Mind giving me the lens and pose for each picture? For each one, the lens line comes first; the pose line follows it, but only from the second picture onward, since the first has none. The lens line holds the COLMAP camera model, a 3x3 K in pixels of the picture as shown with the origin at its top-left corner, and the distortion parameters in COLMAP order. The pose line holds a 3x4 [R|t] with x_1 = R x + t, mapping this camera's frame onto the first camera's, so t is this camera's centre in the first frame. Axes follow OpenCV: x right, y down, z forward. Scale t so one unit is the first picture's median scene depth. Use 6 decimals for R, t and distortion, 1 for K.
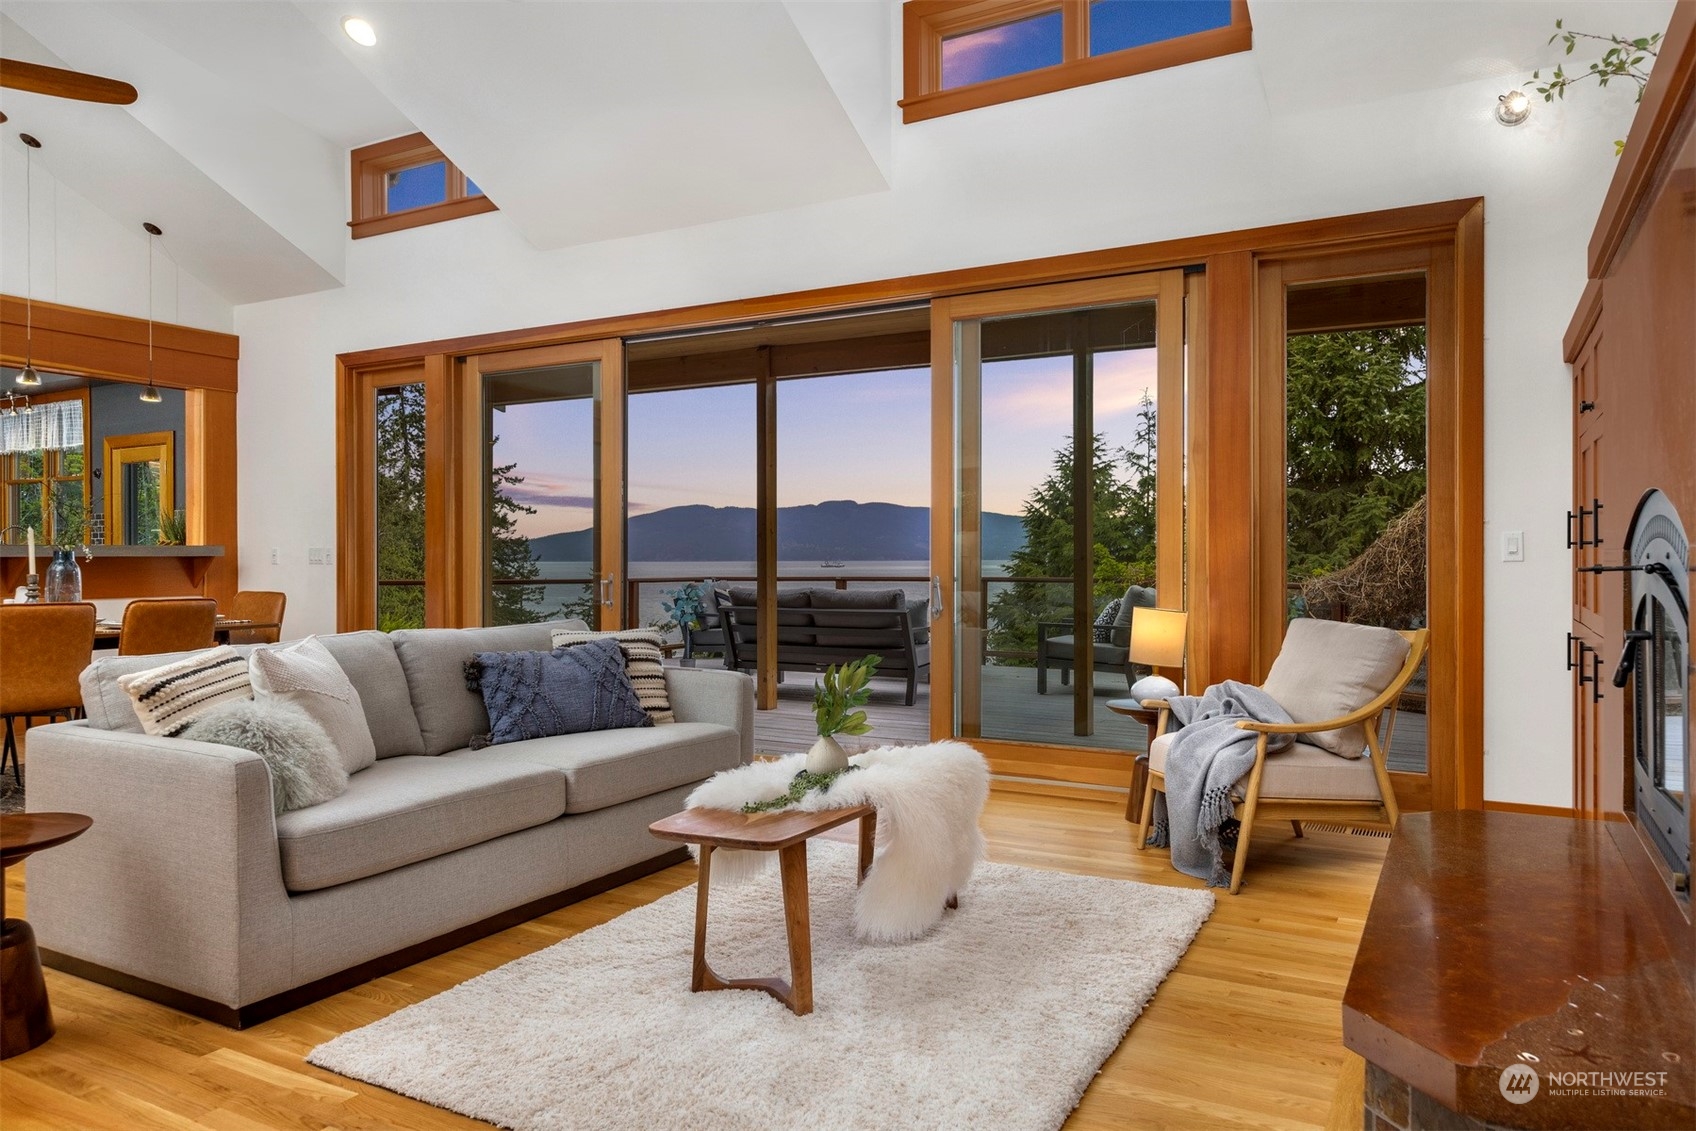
lens RADIAL K [[1128.9, 0, 844.5], [0, 1128.9, 554.0], [0, 0, 1]] dist [-0.011845, -0.000324]
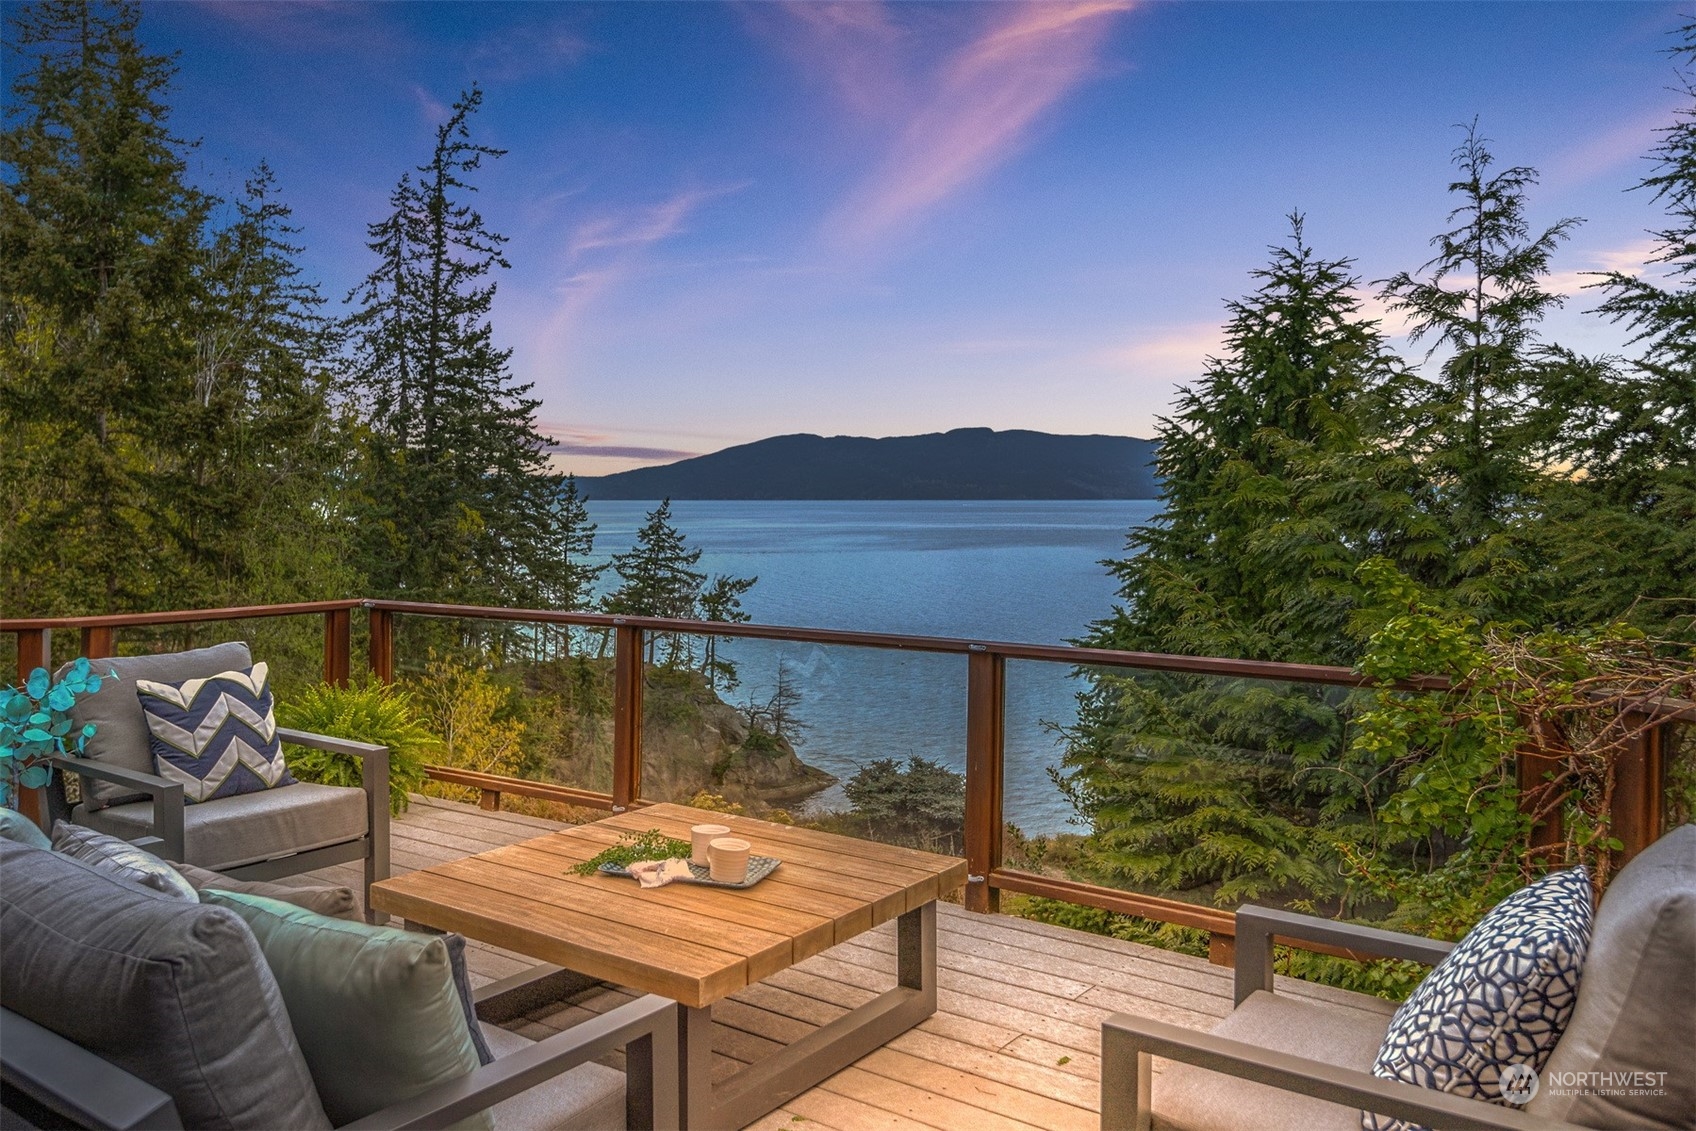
lens RADIAL K [[1323.4, 0, 782.2], [0, 1323.4, 487.8], [0, 0, 1]] dist [-0.007361, 0.008054]
pose [[0.988951, 0.001675, -0.148235, 0.086690], [-0.002063, 0.999995, -0.002468, -0.016812], [0.148230, 0.002746, 0.988949, 0.444504]]
